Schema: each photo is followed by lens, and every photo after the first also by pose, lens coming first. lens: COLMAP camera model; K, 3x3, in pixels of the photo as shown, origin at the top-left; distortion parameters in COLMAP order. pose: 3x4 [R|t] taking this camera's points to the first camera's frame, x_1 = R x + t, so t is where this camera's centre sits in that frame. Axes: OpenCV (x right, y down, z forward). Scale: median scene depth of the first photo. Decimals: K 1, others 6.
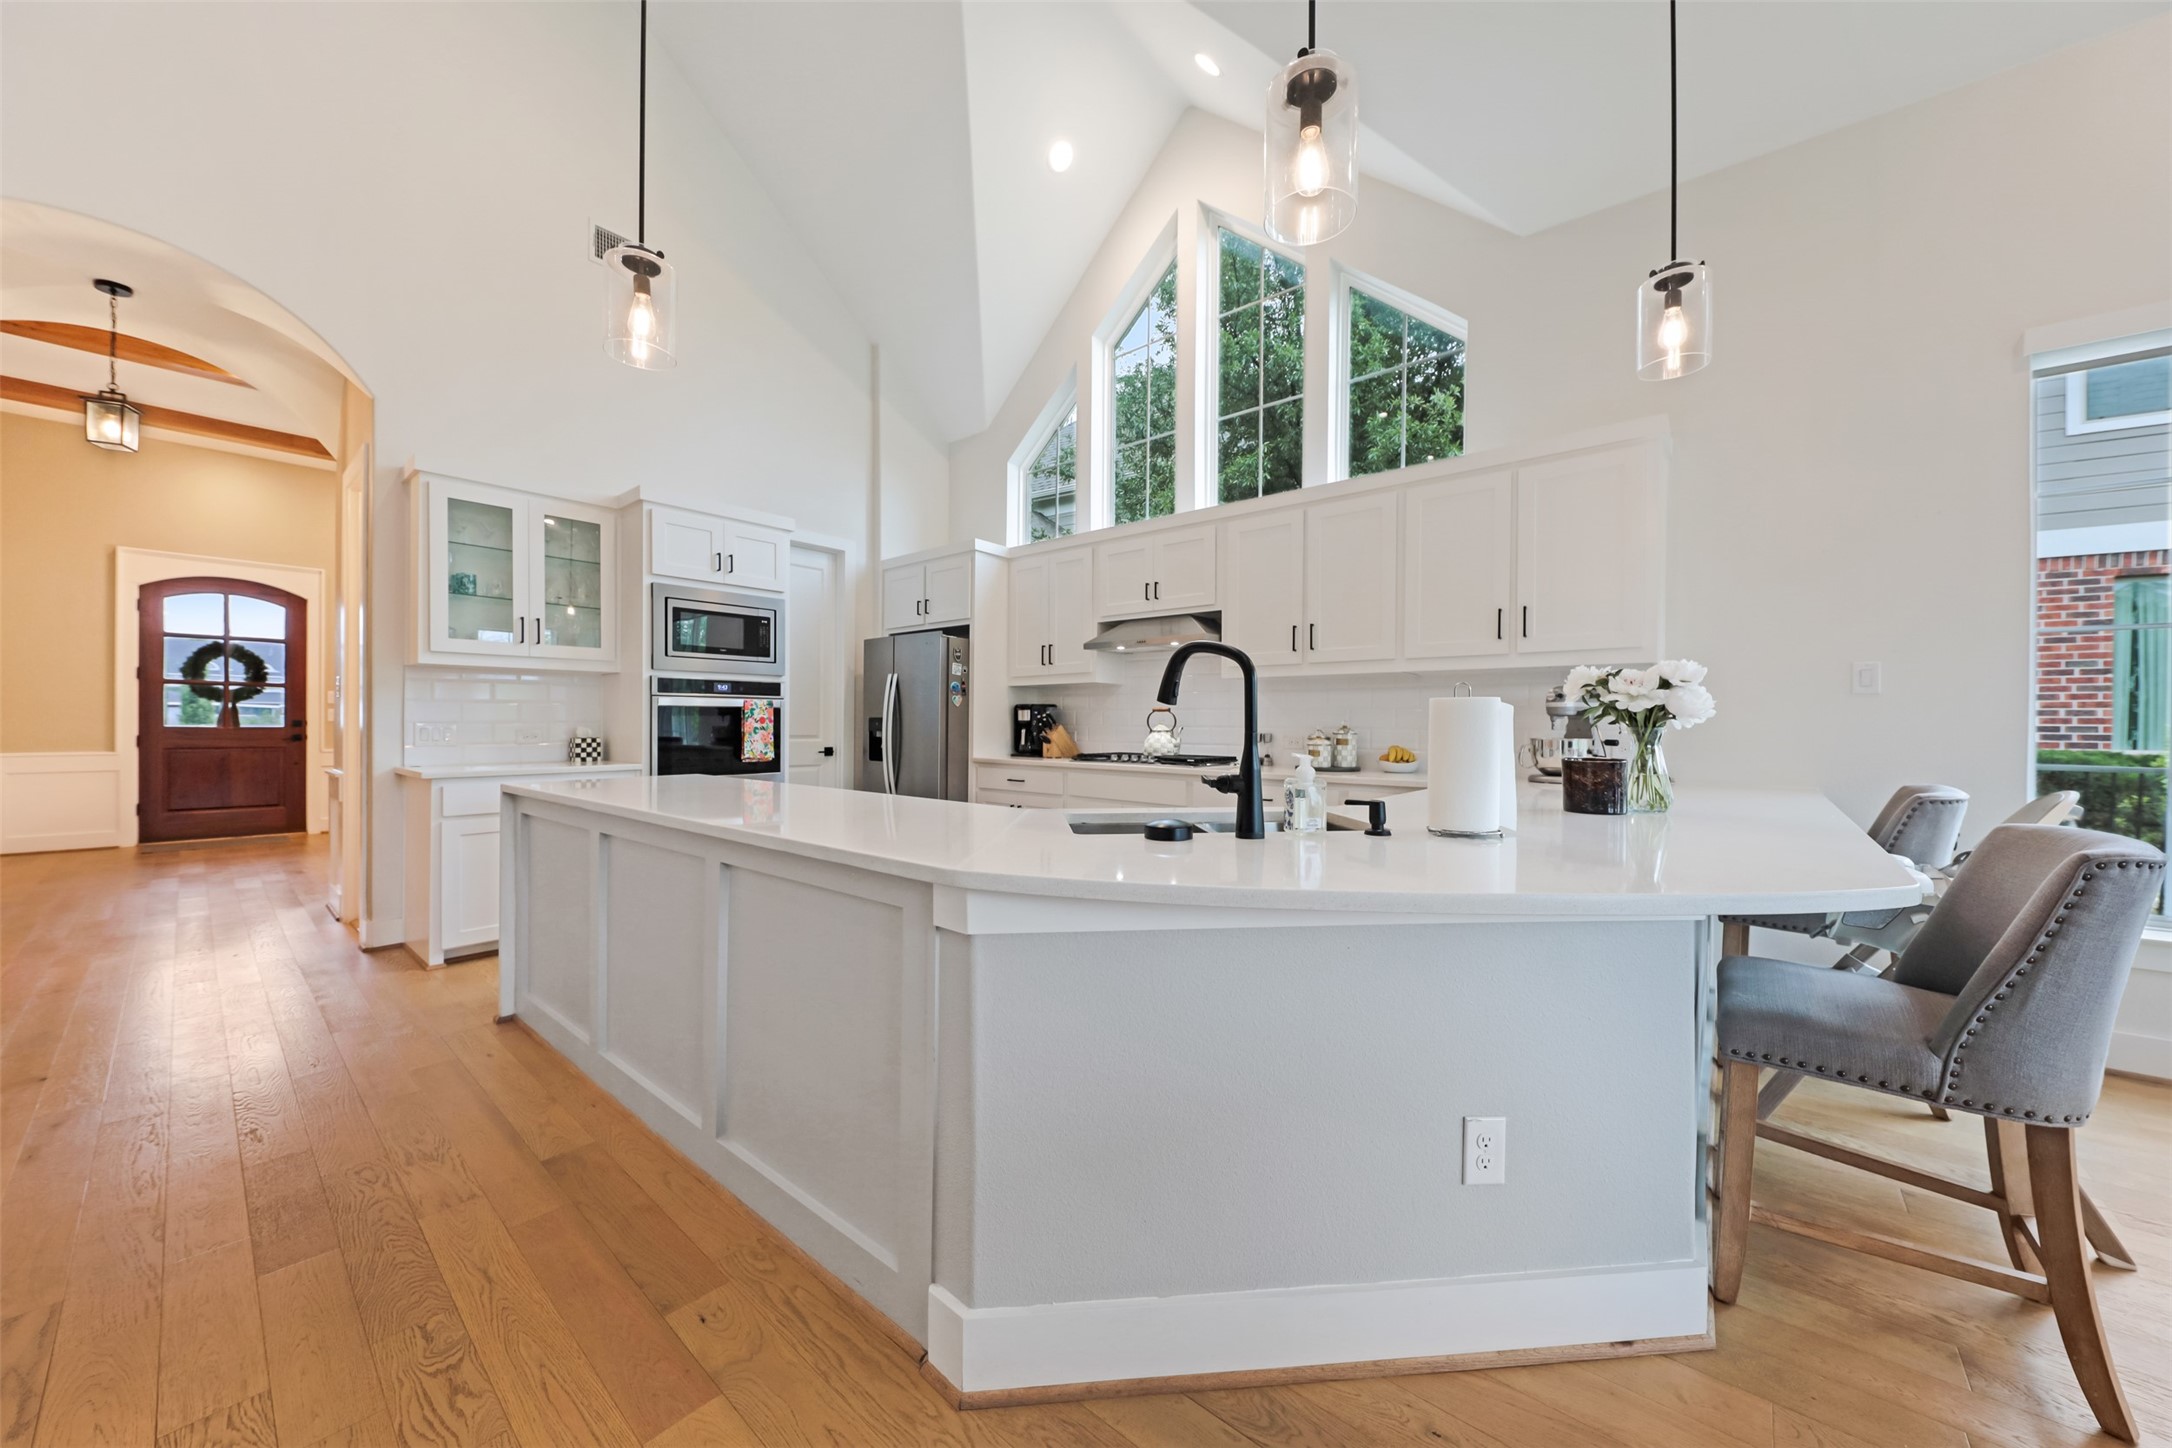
lens RADIAL K [[758.0, 0, 1086.0], [0, 758.0, 724.0], [0, 0, 1]] dist [-0.001687, -0.000188]
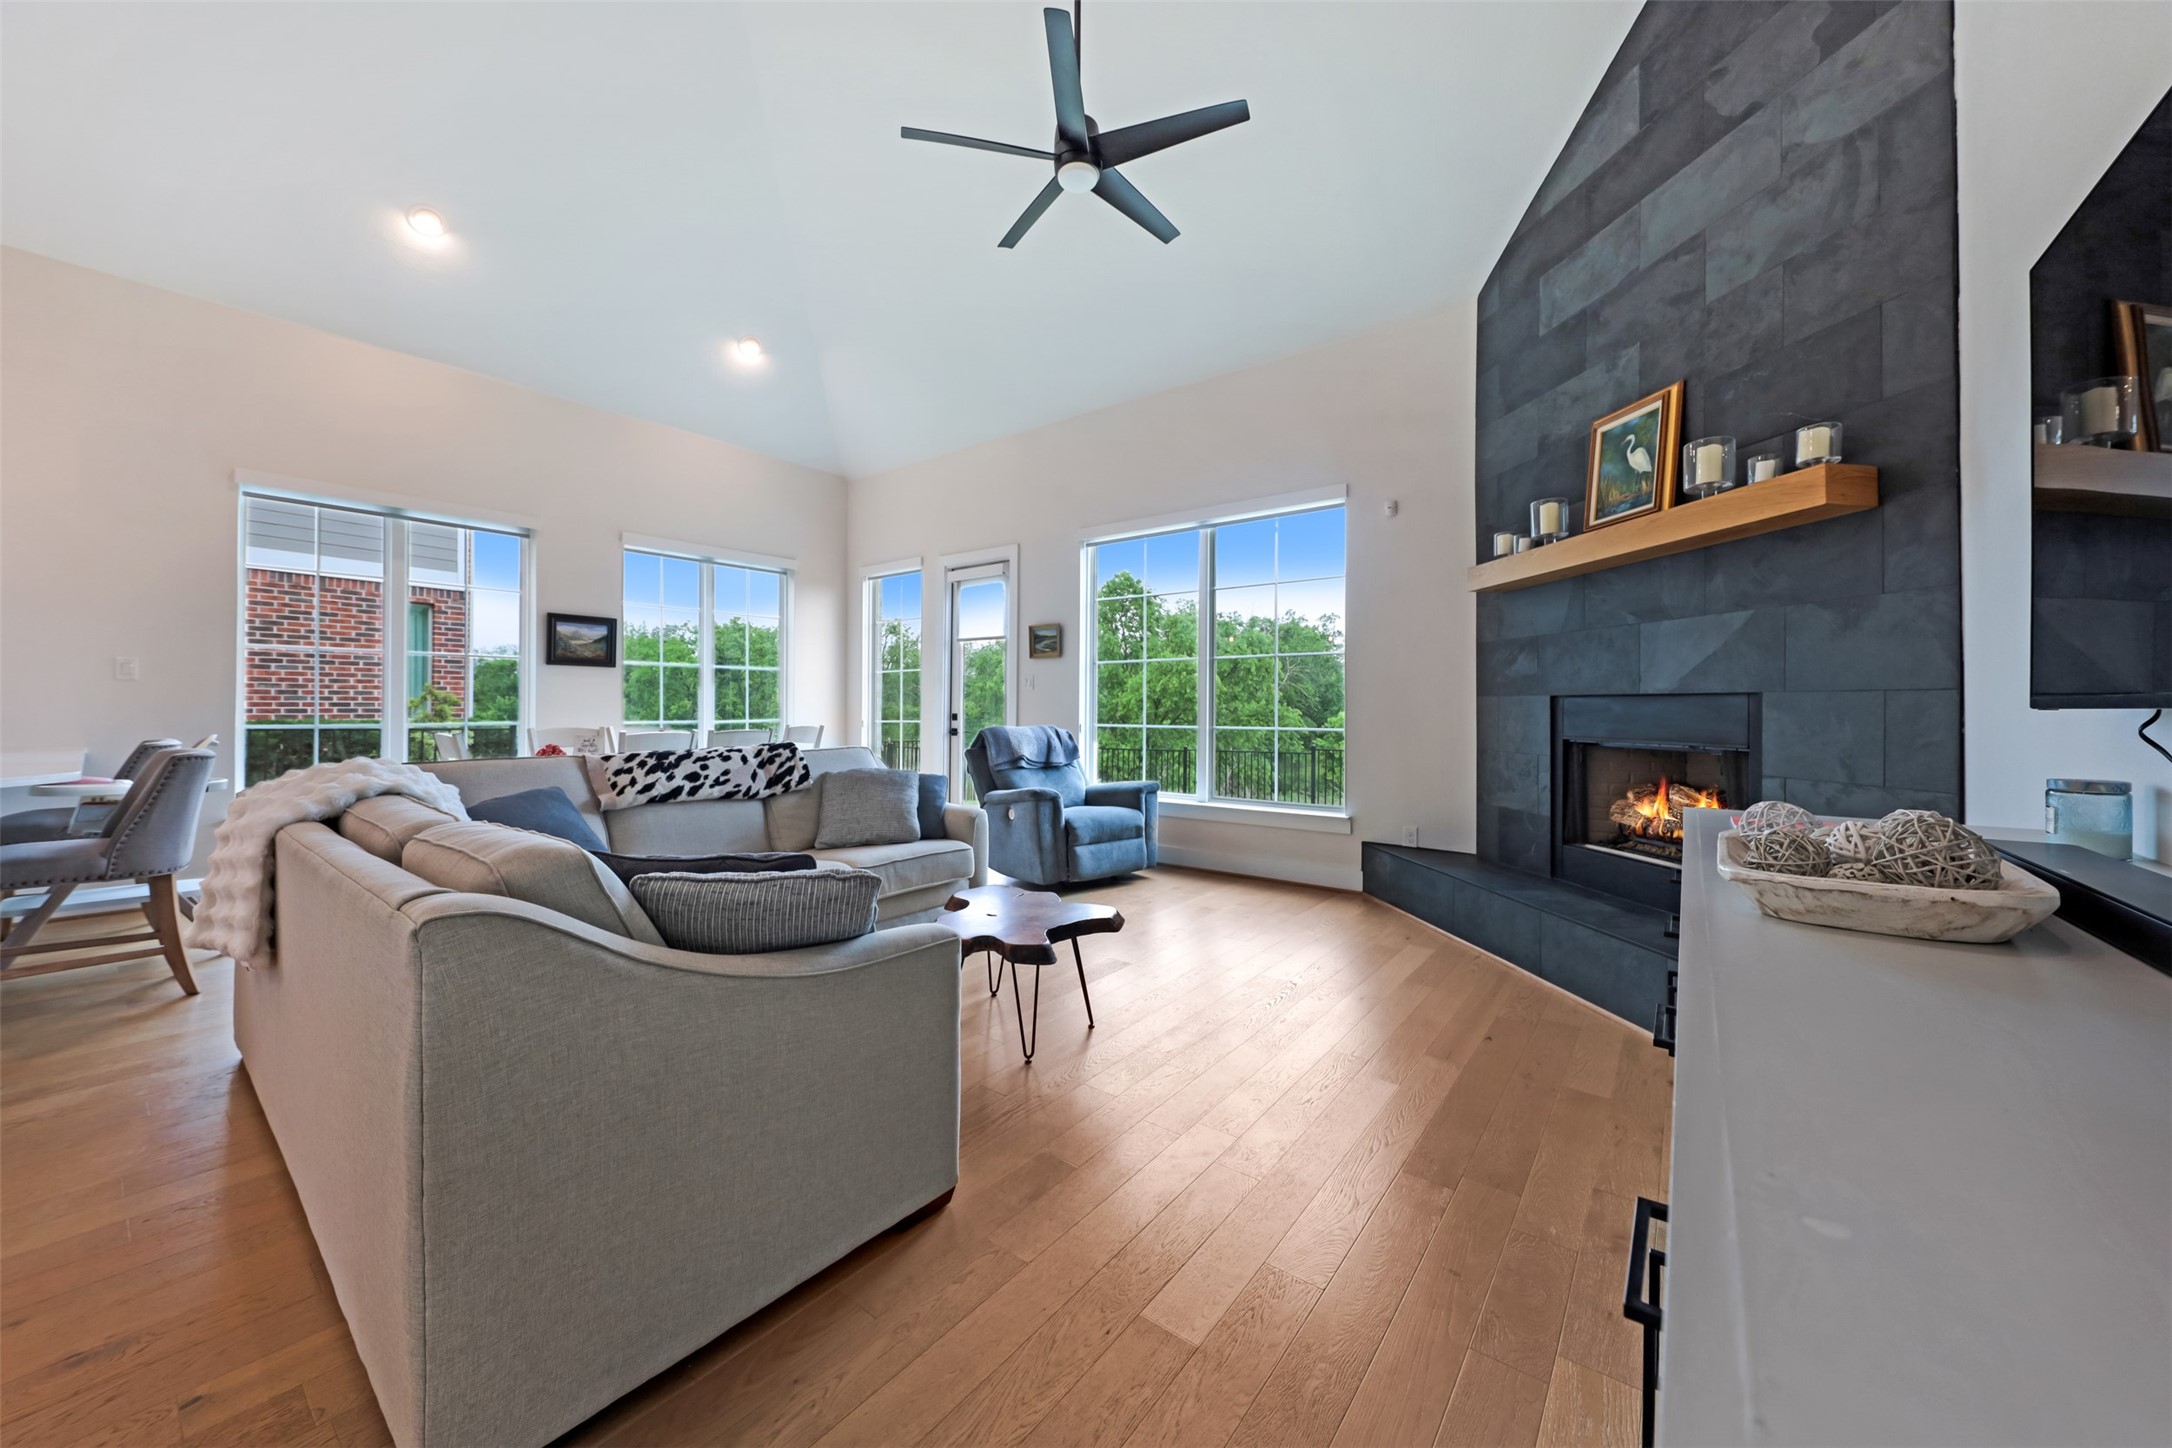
lens RADIAL K [[772.2, 0, 1083.6], [0, 772.2, 698.8], [0, 0, 1]] dist [0.022453, 0.000013]
pose [[-0.045432, 0.004712, 0.998956, -0.336847], [-0.003030, 0.999984, -0.004855, -0.001314], [-0.998963, -0.003247, -0.045417, -0.447860]]
